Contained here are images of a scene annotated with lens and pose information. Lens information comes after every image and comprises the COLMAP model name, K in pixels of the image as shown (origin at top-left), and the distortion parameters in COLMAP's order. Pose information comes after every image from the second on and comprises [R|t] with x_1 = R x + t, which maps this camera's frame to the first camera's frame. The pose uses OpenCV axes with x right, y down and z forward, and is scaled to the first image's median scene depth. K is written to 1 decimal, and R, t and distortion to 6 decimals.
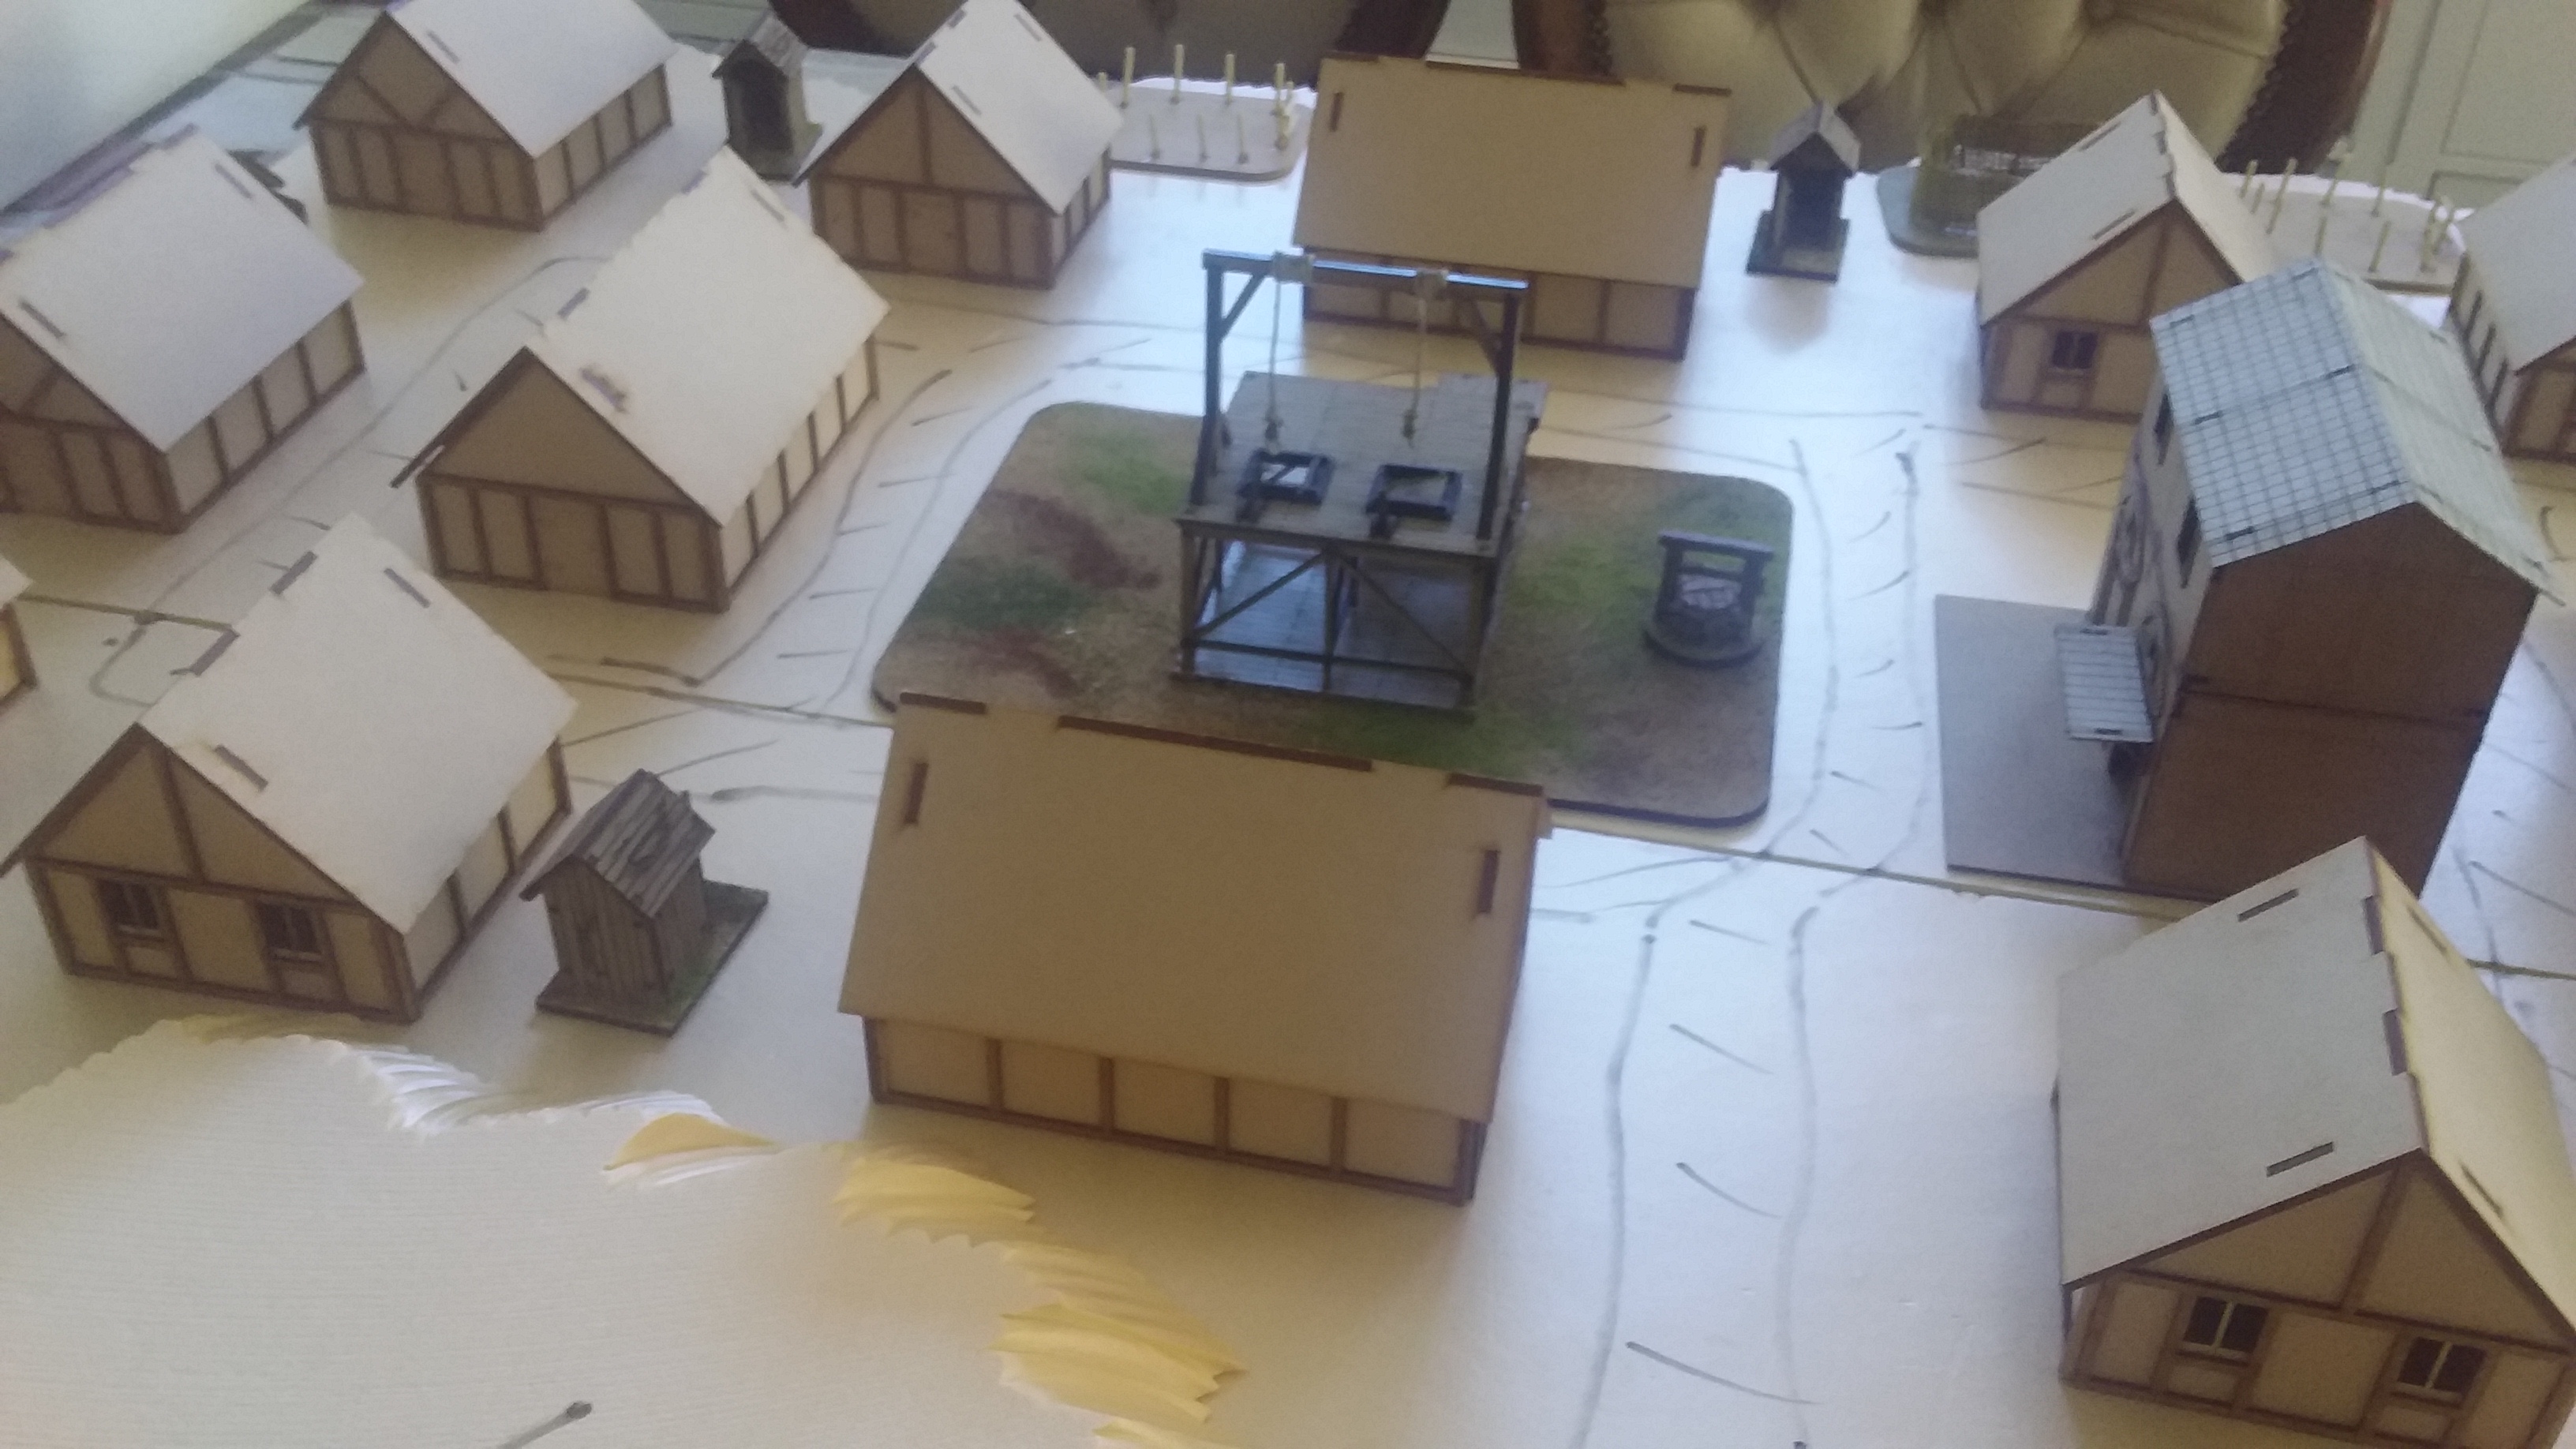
lens RADIAL K [[2366.0, 0, 1290.8], [0, 2366.0, 718.5], [0, 0, 1]] dist [0.029160, 0.000000]
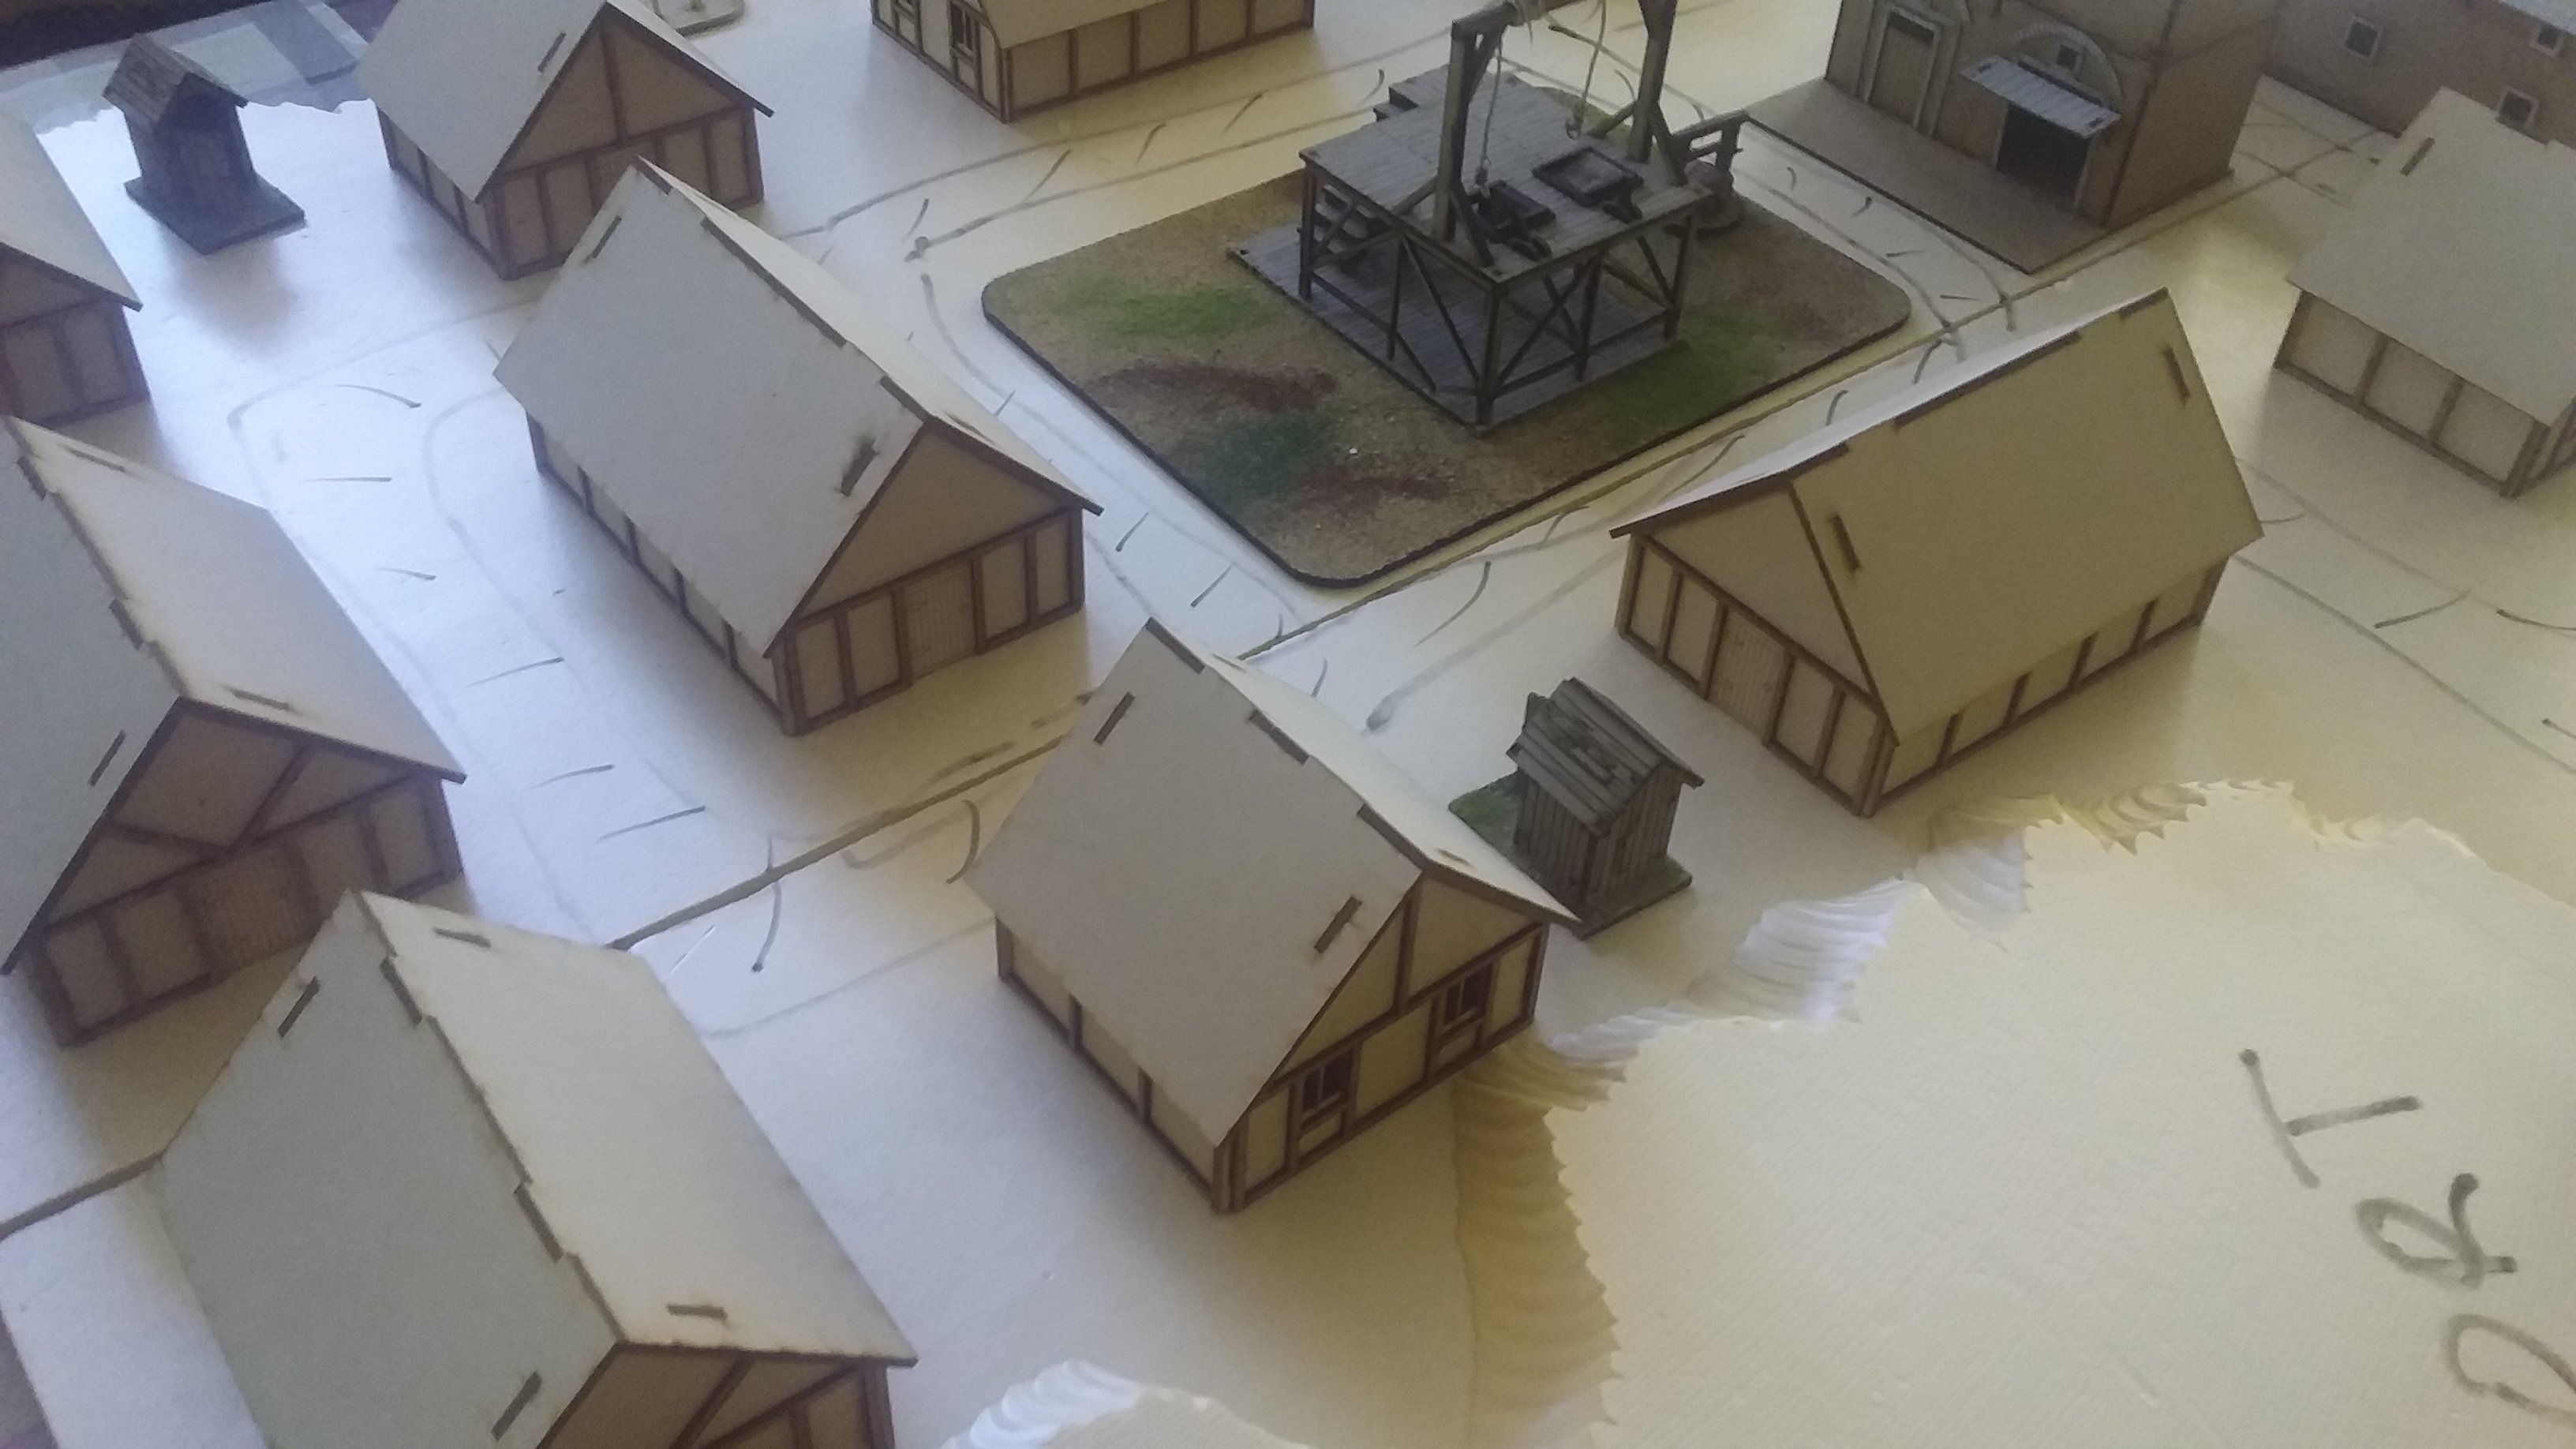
lens RADIAL K [[2366.0, 0, 1295.1], [0, 2366.0, 729.2], [0, 0, 1]] dist [0.029160, 0.000000]
pose [[0.649231, -0.513936, 0.560686, -0.918742], [0.421111, 0.856759, 0.297707, -0.306658], [-0.633375, 0.042831, 0.772659, 0.302529]]
